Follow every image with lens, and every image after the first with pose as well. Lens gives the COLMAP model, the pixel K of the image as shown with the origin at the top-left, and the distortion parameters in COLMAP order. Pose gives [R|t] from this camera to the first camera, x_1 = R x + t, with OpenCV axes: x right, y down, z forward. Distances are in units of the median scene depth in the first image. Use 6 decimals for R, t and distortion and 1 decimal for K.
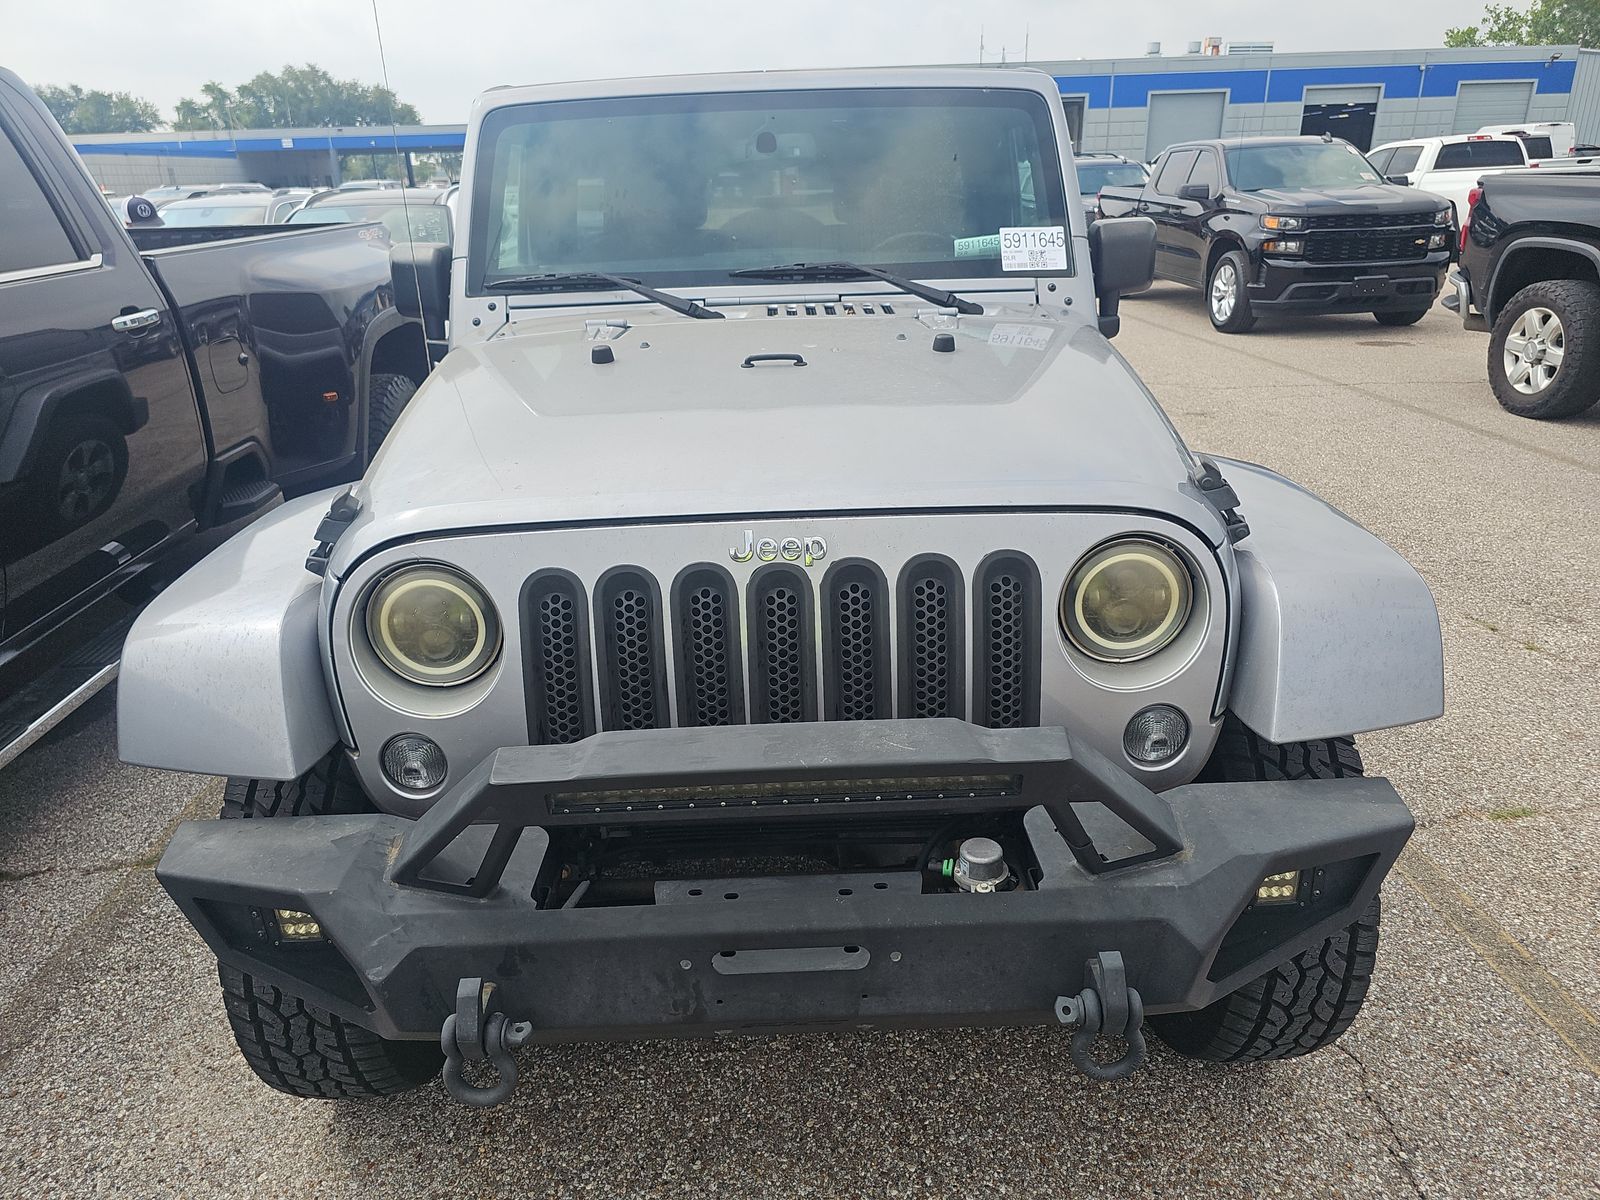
lens RADIAL K [[1082.5, 0, 799.2], [0, 1082.5, 604.2], [0, 0, 1]] dist [0.021166, -0.000906]
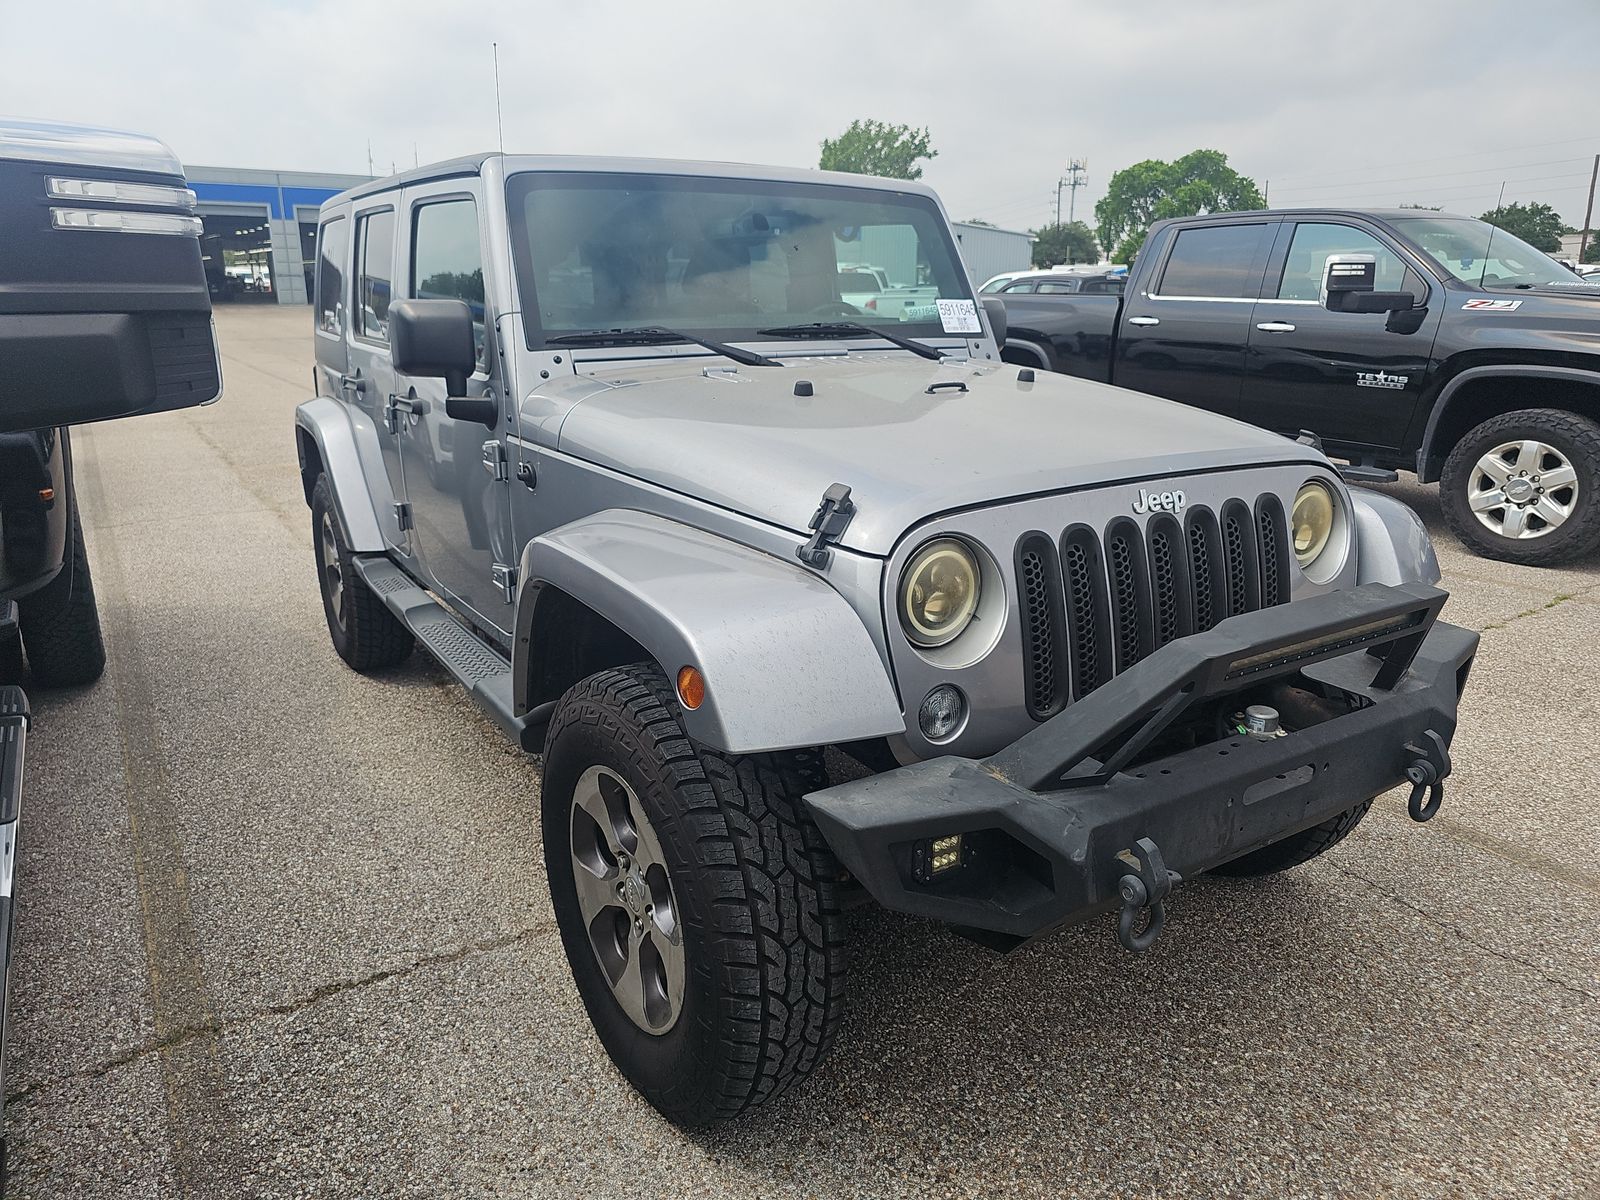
lens RADIAL K [[1082.5, 0, 799.2], [0, 1082.5, 604.2], [0, 0, 1]] dist [0.021166, -0.000906]
pose [[0.857805, -0.112810, 0.501443, -0.807087], [0.161113, 0.985462, -0.053912, 0.054722], [-0.488071, 0.127035, 0.863510, 0.055891]]
